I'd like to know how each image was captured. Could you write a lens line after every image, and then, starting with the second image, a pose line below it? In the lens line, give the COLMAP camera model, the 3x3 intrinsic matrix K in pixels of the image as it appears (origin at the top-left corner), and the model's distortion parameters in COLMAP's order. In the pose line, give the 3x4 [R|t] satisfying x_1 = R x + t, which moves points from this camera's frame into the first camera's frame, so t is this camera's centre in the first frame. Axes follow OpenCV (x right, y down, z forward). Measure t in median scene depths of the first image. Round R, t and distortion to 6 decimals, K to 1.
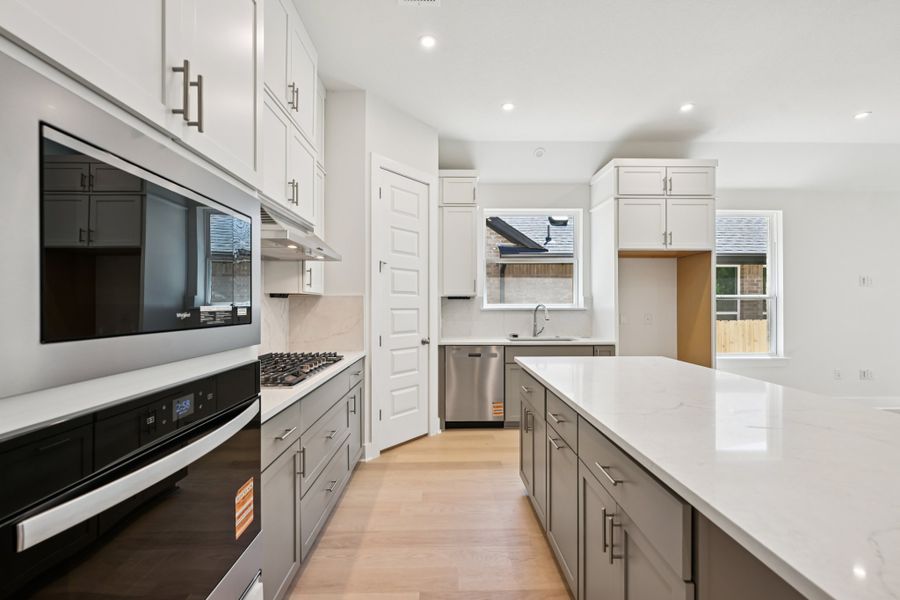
lens RADIAL K [[379.9, 0, 450.1], [0, 379.9, 305.4], [0, 0, 1]] dist [0.000933, 0.000097]
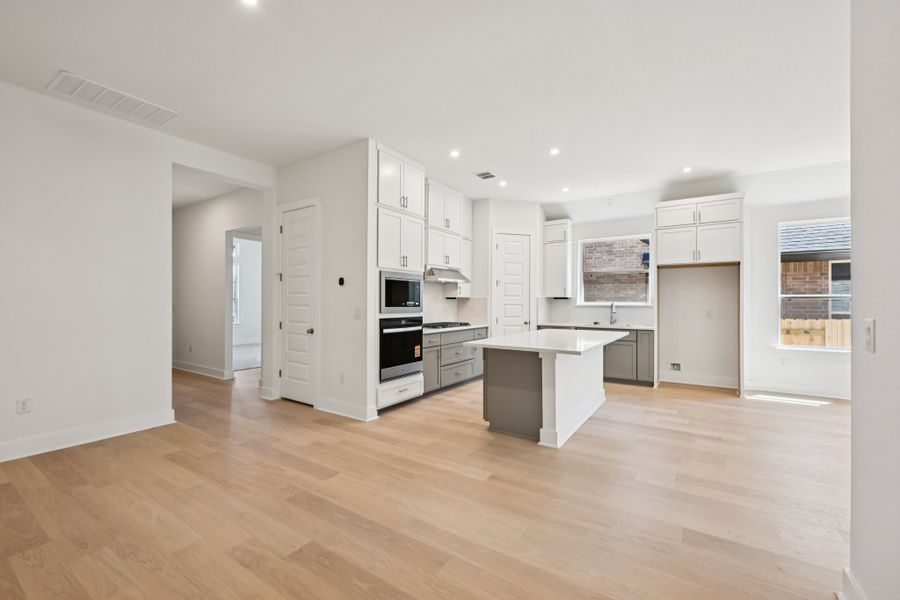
lens RADIAL K [[379.9, 0, 451.3], [0, 379.9, 301.3], [0, 0, 1]] dist [0.000933, 0.000097]
pose [[0.823797, 0.001647, -0.566883, 0.621238], [-0.004172, 0.999986, -0.003157, 0.000520], [0.566870, 0.004966, 0.823793, -0.648967]]
